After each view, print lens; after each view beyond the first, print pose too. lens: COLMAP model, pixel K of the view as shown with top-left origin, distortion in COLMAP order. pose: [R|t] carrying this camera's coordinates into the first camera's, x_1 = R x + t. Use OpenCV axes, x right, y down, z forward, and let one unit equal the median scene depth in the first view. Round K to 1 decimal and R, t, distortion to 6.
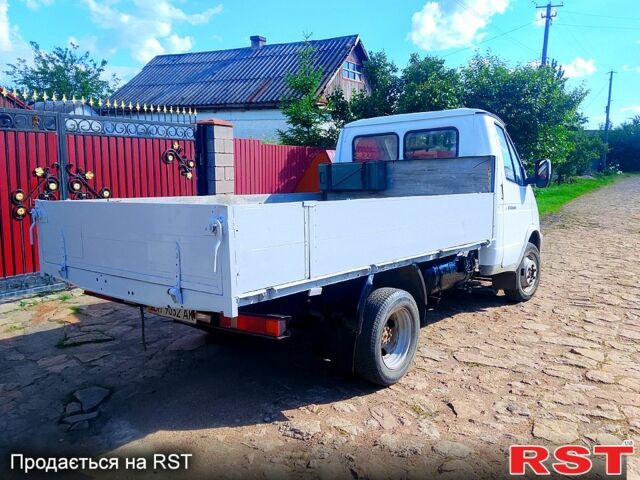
lens RADIAL K [[514.7, 0, 320.0], [0, 514.7, 240.0], [0, 0, 1]] dist [0.051010, -0.111937]
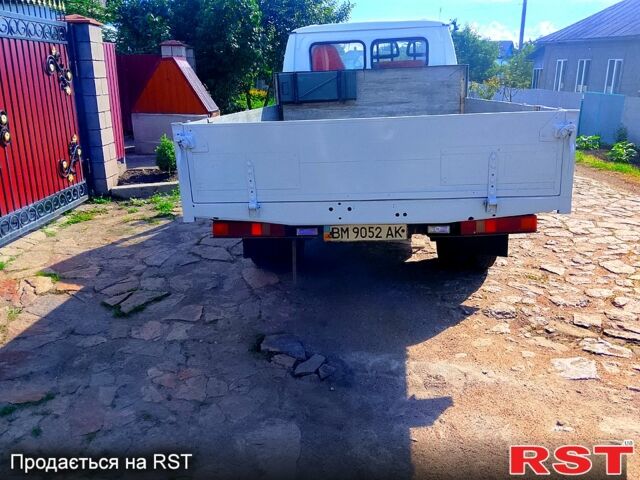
lens RADIAL K [[514.7, 0, 320.0], [0, 514.7, 240.0], [0, 0, 1]] dist [0.051010, -0.111937]
pose [[0.827866, -0.176153, 0.532548, -0.647278], [0.088255, 0.978490, 0.186463, -0.026051], [-0.553939, -0.107366, 0.825605, 0.197831]]
